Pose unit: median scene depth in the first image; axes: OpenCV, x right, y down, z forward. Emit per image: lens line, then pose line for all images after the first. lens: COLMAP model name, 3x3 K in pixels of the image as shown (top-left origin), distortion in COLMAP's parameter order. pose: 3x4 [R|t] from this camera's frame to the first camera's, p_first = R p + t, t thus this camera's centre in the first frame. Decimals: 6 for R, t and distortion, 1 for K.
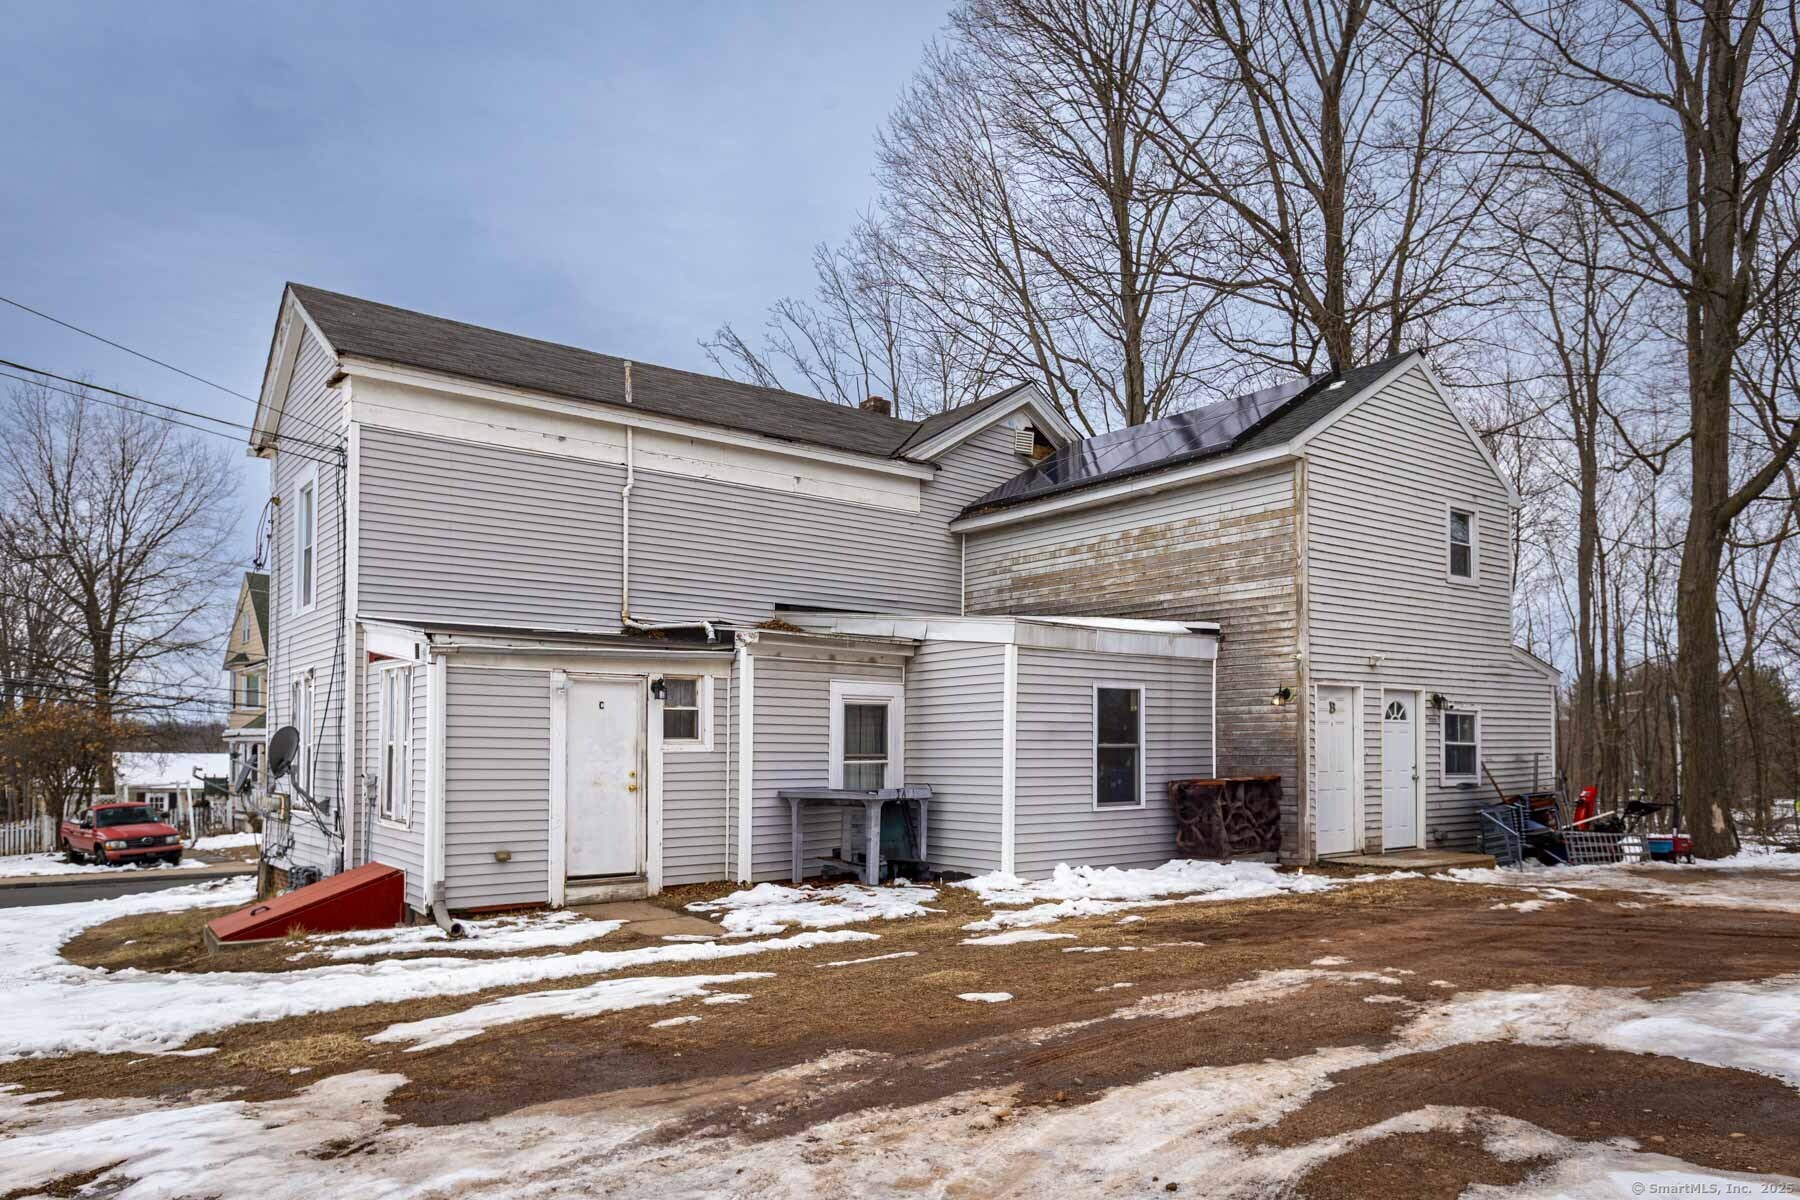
lens RADIAL K [[1204.5, 0, 898.4], [0, 1204.5, 612.7], [0, 0, 1]] dist [-0.002008, -0.000822]
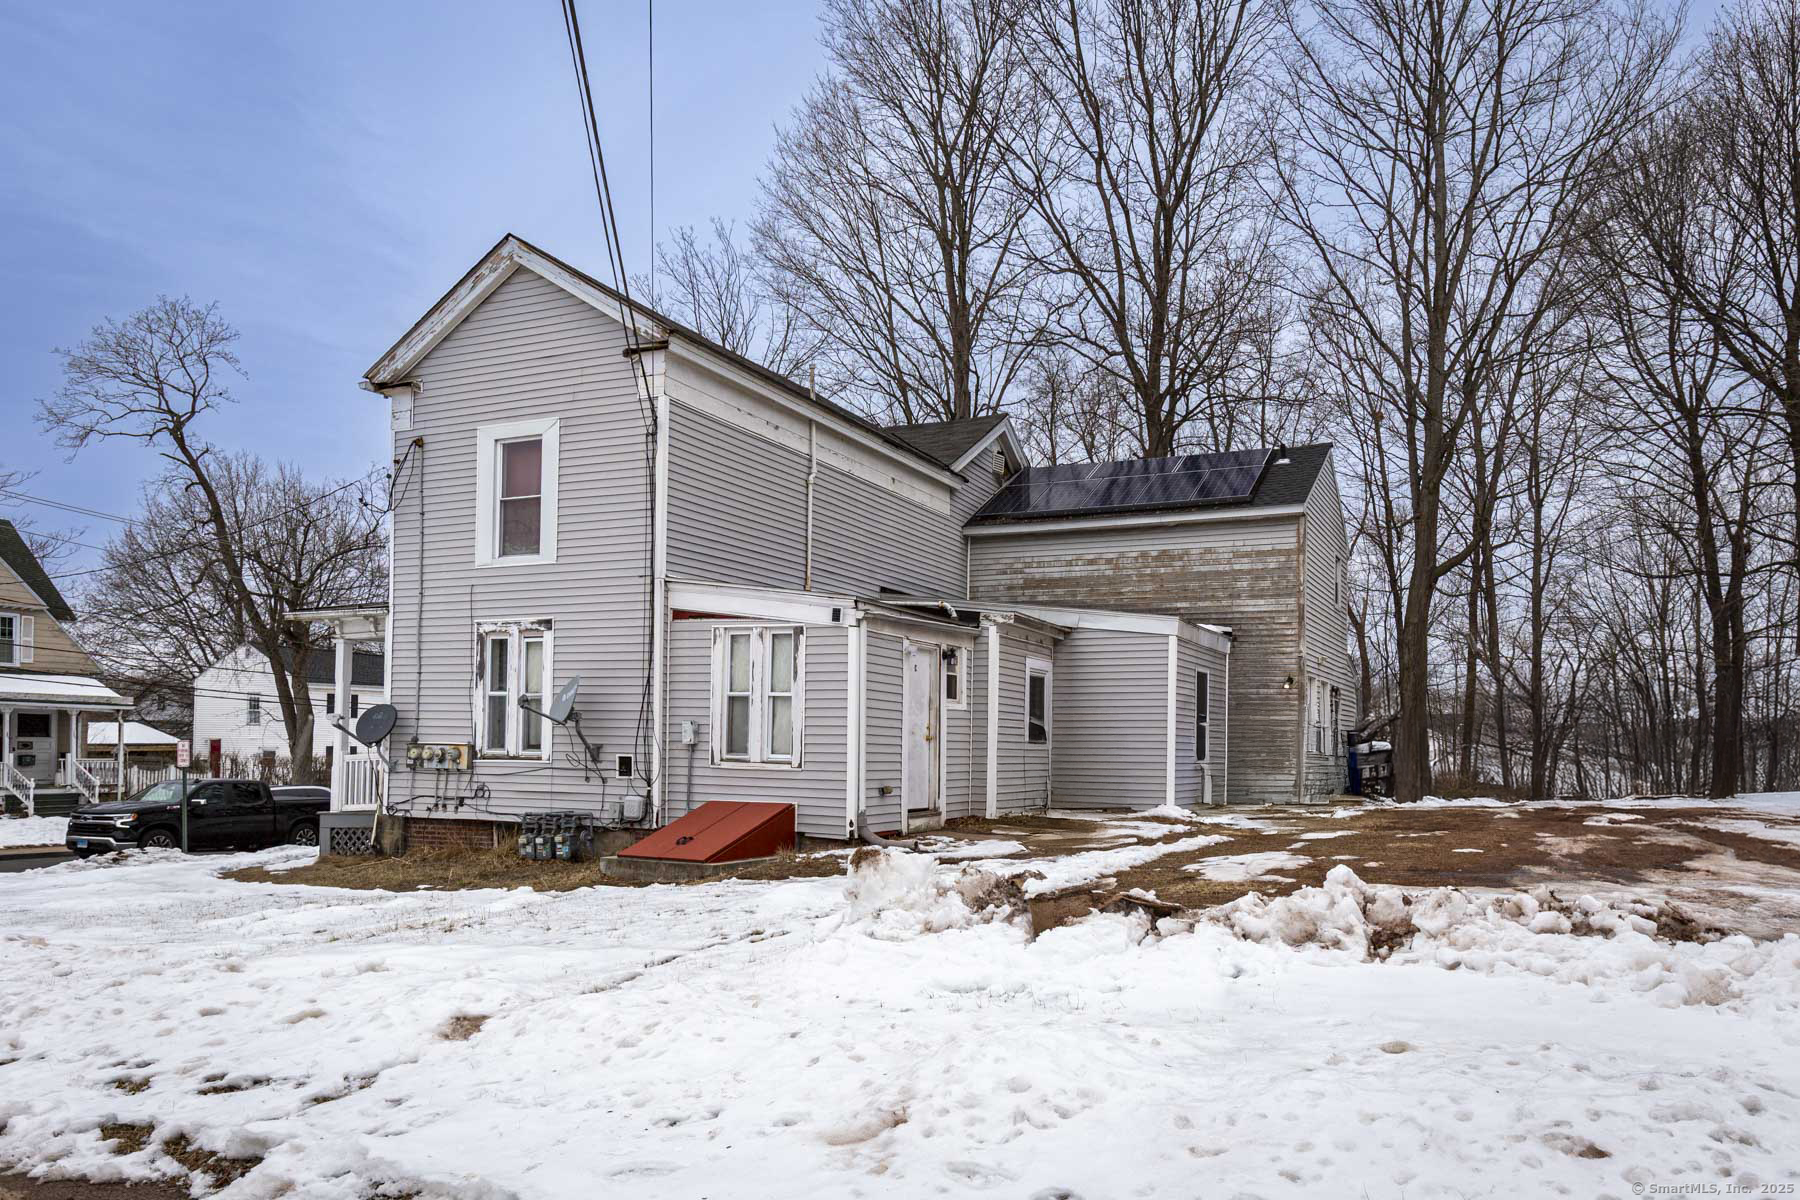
lens RADIAL K [[1257.6, 0, 903.3], [0, 1257.6, 587.5], [0, 0, 1]] dist [0.000725, 0.001150]
pose [[0.883569, 0.072774, 0.462611, -0.728312], [-0.069089, 0.997299, -0.024929, 0.024926], [-0.463176, -0.009935, 0.886211, -0.088601]]
